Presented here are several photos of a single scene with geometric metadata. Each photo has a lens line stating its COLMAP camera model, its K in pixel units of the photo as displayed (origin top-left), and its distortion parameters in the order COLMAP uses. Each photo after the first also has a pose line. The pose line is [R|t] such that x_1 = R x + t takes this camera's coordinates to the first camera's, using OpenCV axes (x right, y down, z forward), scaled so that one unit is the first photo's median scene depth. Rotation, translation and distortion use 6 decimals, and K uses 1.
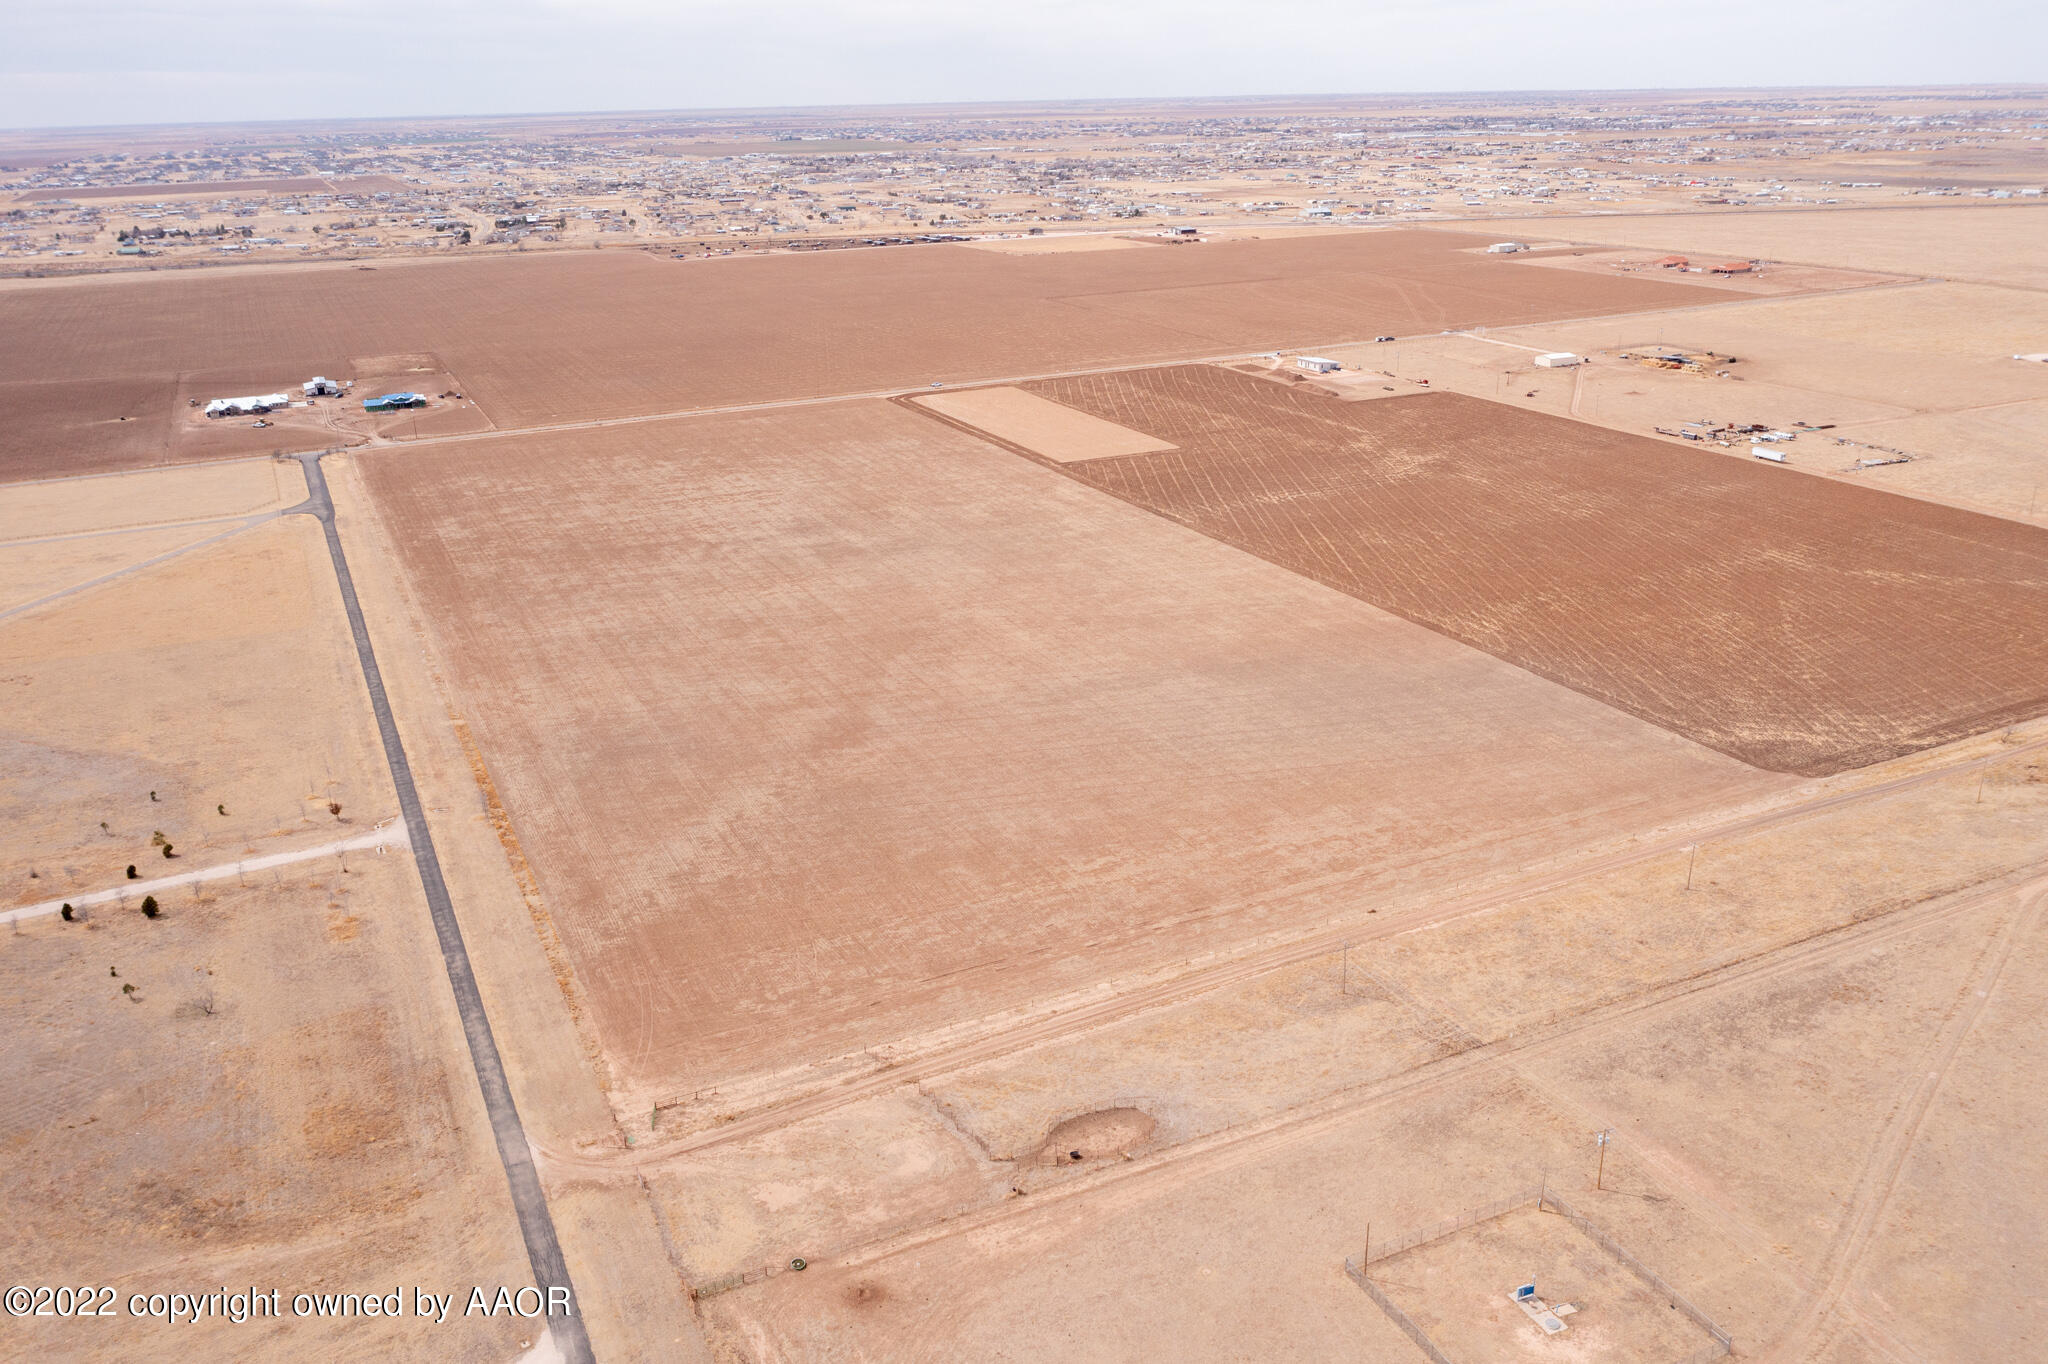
lens RADIAL K [[1608.6, 0, 1017.2], [0, 1608.6, 673.7], [0, 0, 1]] dist [-0.036182, 0.038203]
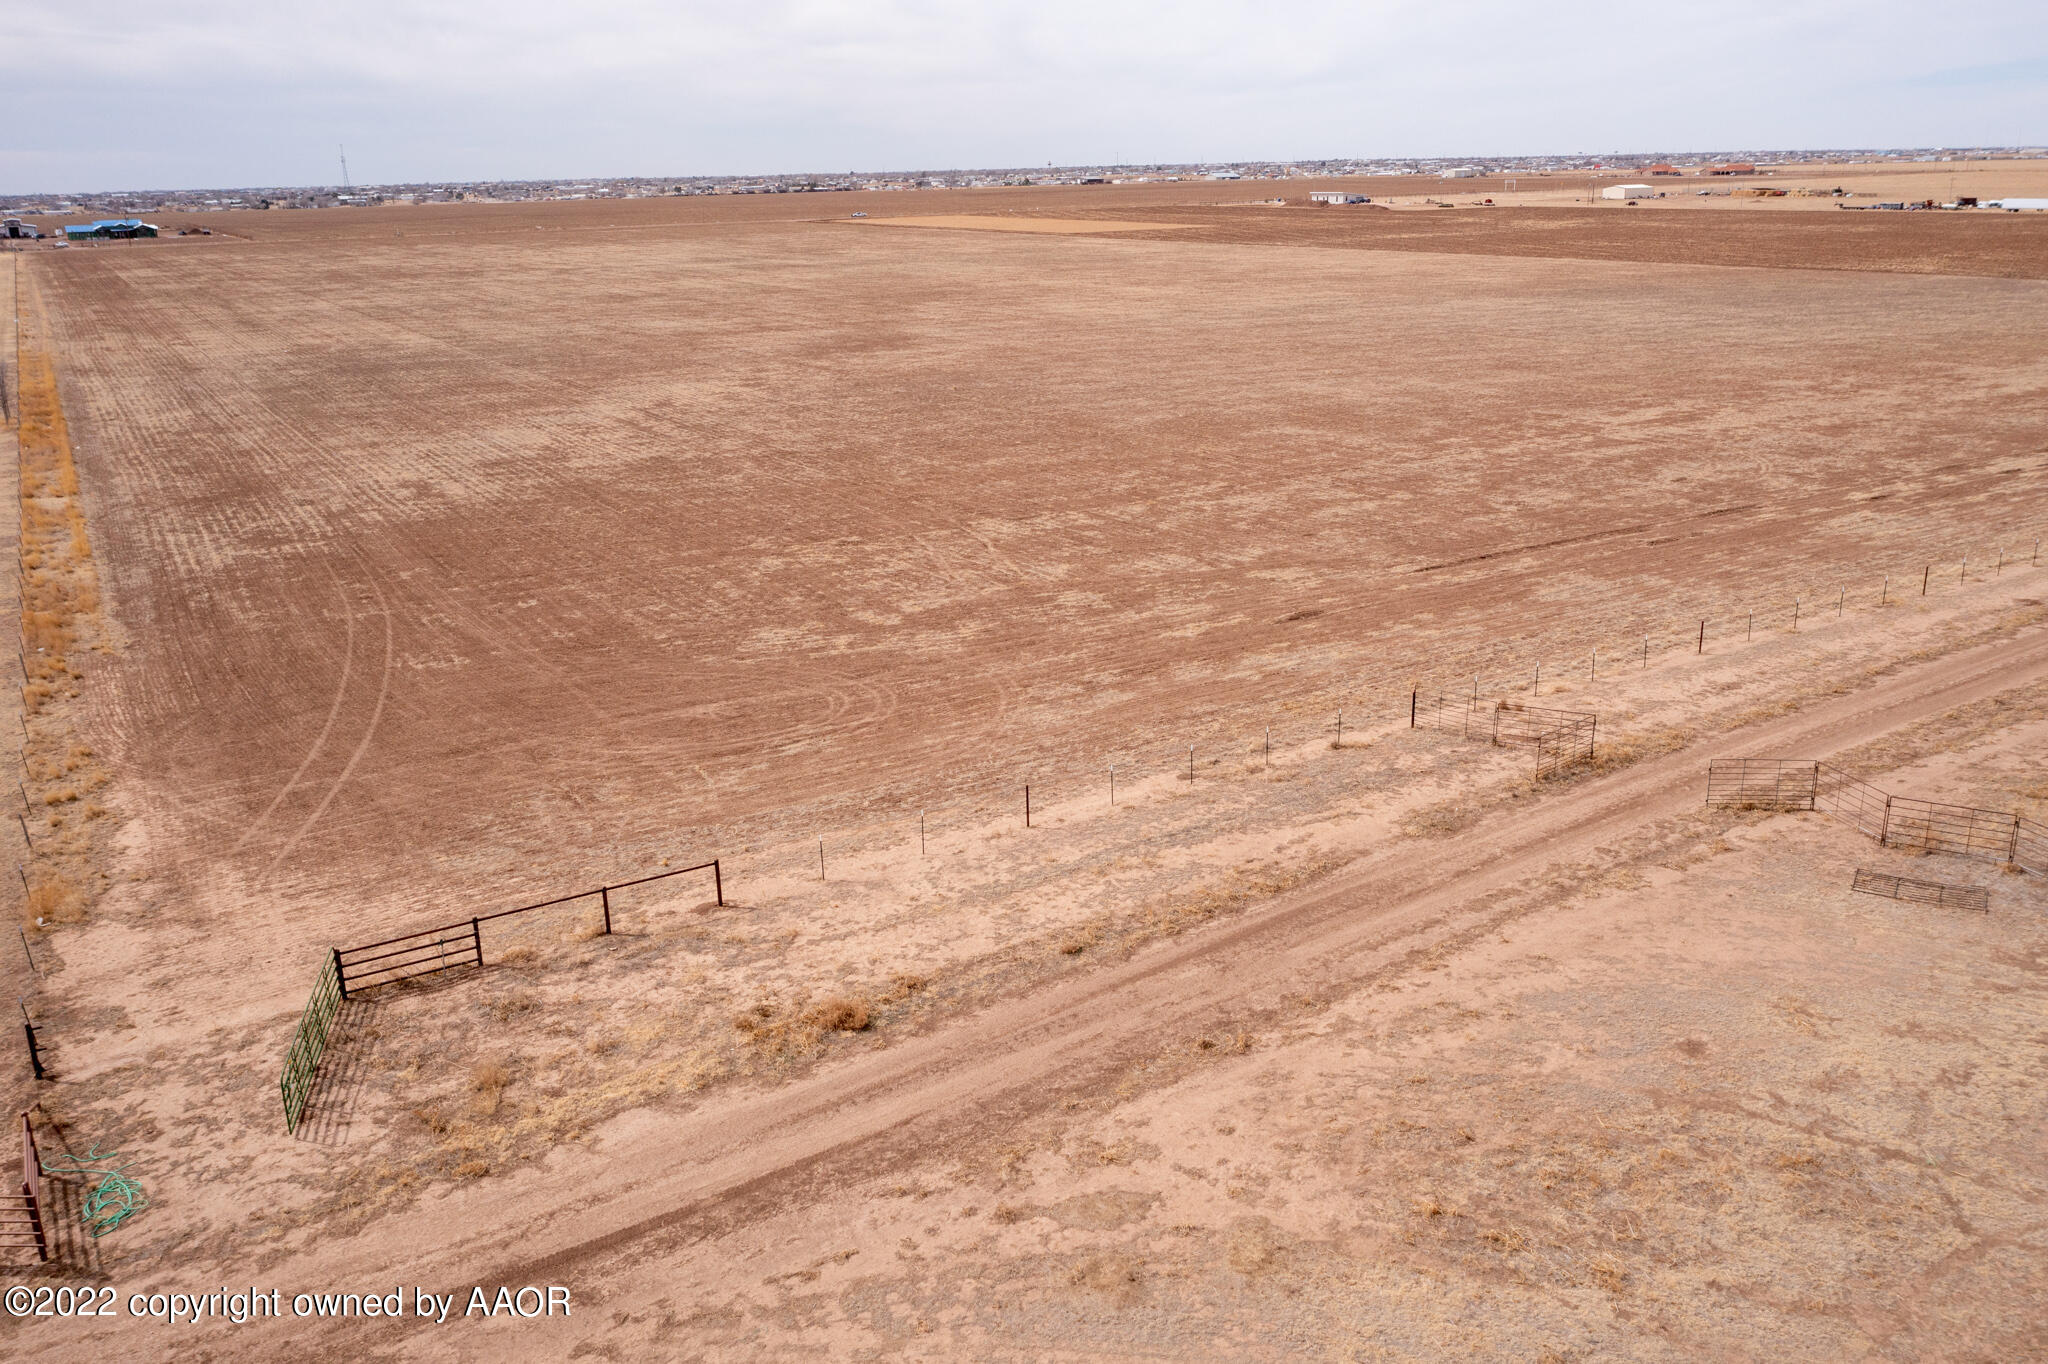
lens RADIAL K [[1607.4, 0, 1024.0], [0, 1607.4, 682.0], [0, 0, 1]] dist [-0.016963, 0.005574]
pose [[0.995139, -0.027335, 0.094614, -0.105899], [0.030942, 0.998841, -0.036862, 0.151649], [-0.093497, 0.039610, 0.994831, 0.510737]]
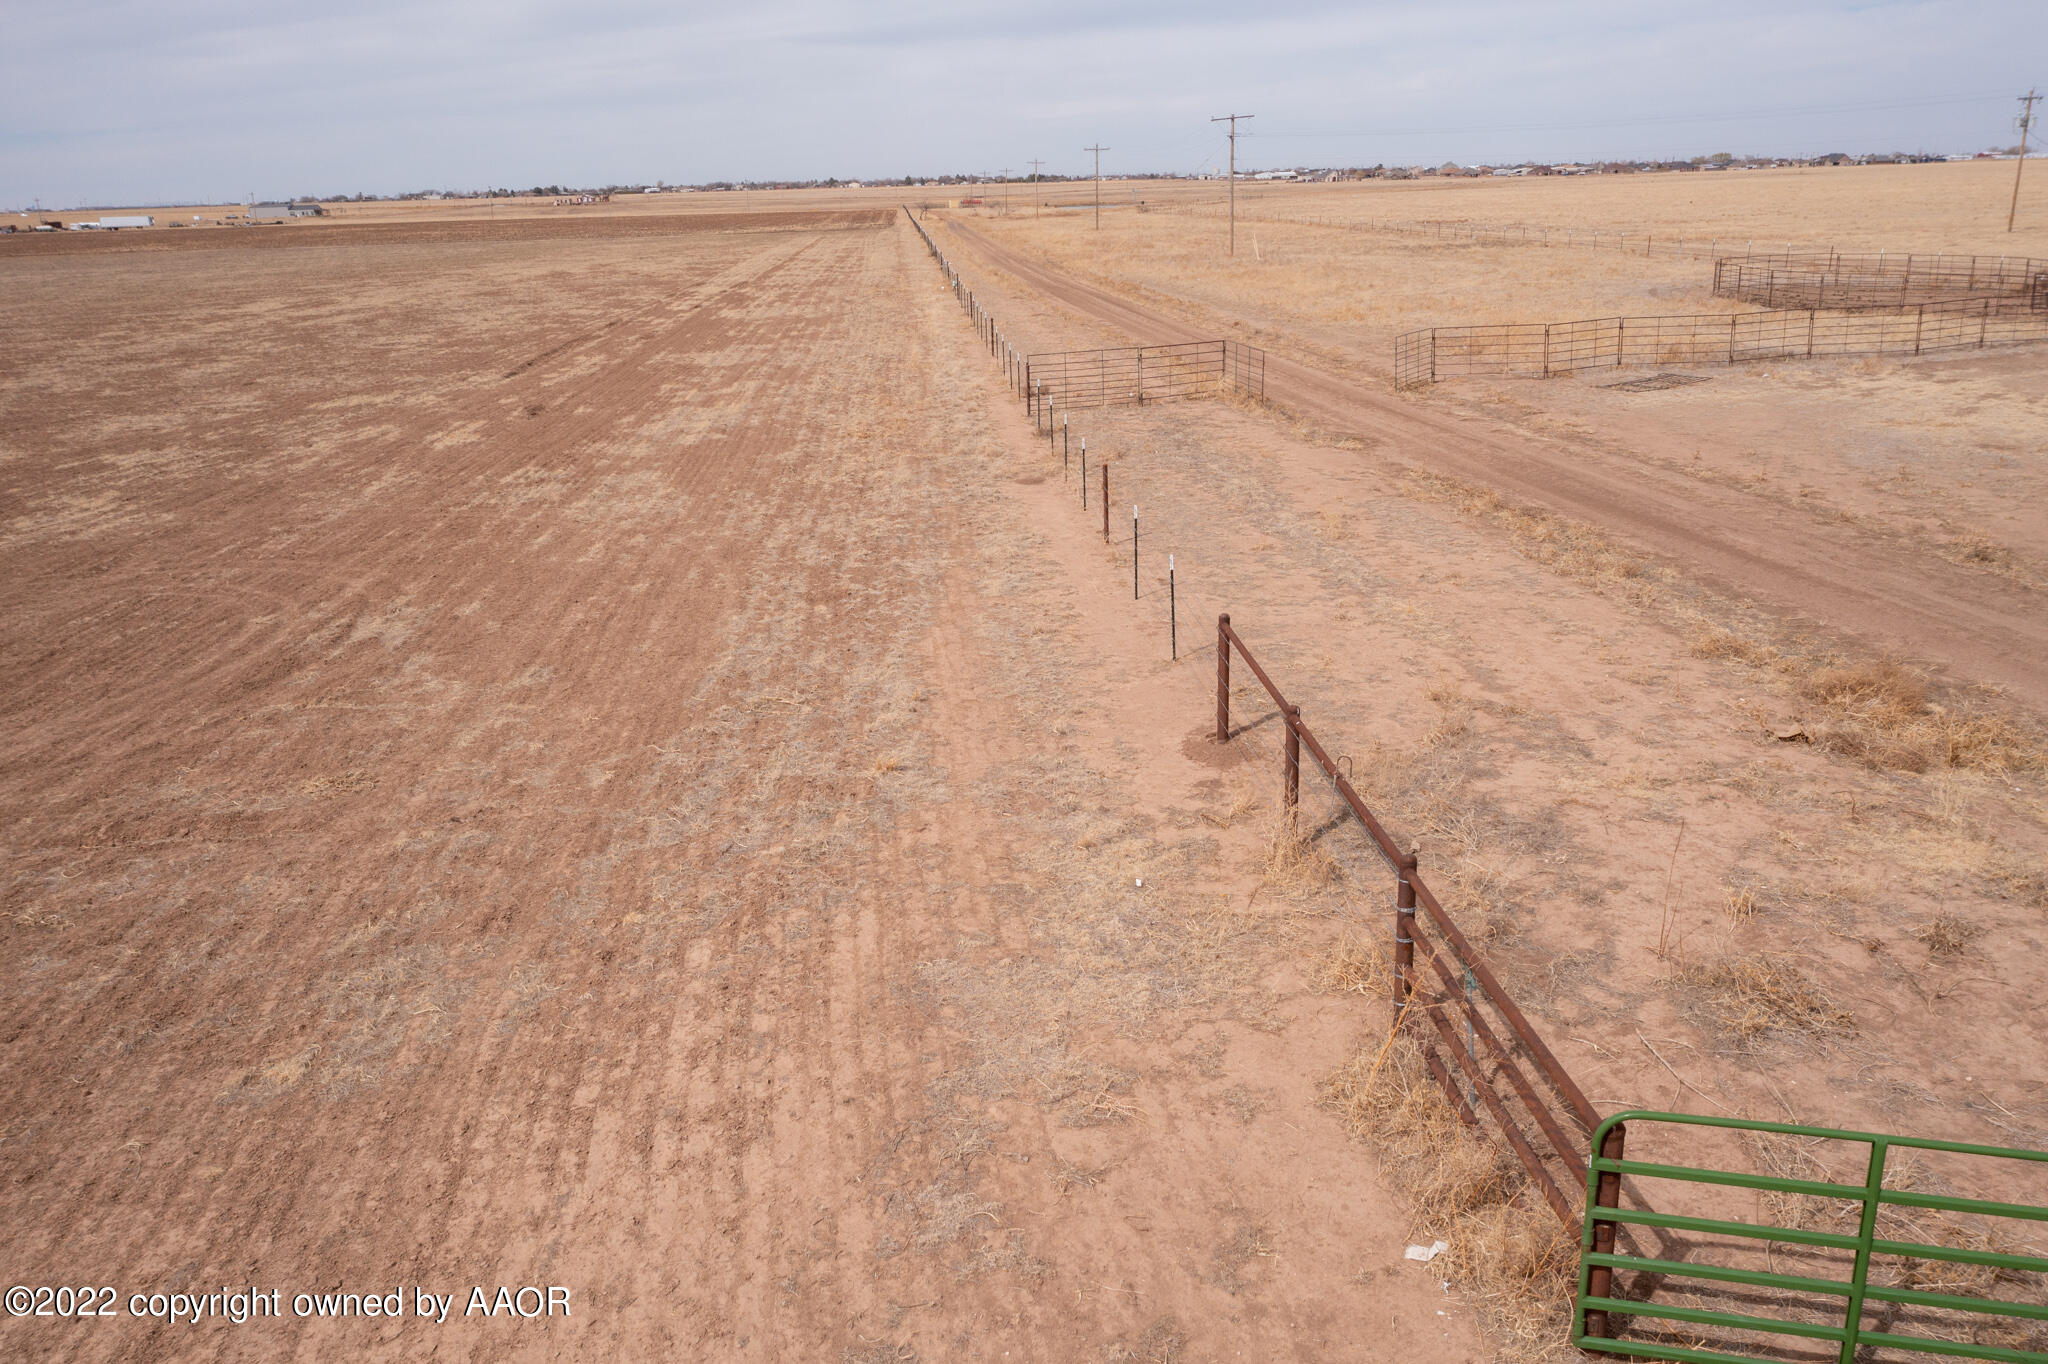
lens RADIAL K [[1607.4, 0, 1024.0], [0, 1607.4, 682.0], [0, 0, 1]] dist [-0.016963, 0.005574]
pose [[0.366419, -0.262602, 0.892624, -0.155109], [0.332092, 0.933071, 0.138179, 0.153010], [-0.869168, 0.245802, 0.429103, 0.604855]]
